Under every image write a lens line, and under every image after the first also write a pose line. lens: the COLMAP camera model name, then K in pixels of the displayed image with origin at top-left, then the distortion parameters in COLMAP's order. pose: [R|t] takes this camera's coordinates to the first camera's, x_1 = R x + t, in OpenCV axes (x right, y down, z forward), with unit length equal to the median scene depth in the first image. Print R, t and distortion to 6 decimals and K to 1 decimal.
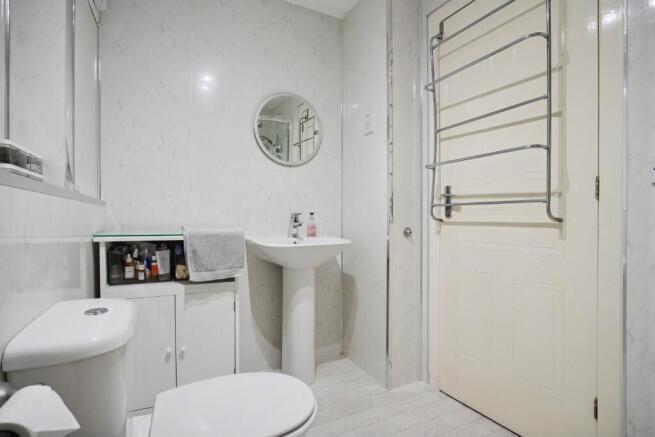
lens RADIAL K [[315.1, 0, 330.5], [0, 315.1, 215.1], [0, 0, 1]] dist [0.003207, 0.000620]
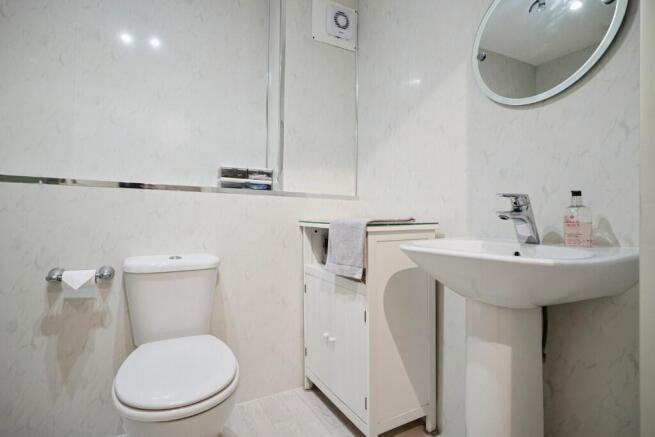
lens RADIAL K [[315.1, 0, 330.5], [0, 315.1, 215.1], [0, 0, 1]] dist [0.003207, 0.000620]
pose [[0.005262, -0.007328, -0.999959, 0.893050], [-0.003415, 0.999967, -0.007346, 0.071512], [0.999980, 0.003453, 0.005237, 1.639628]]
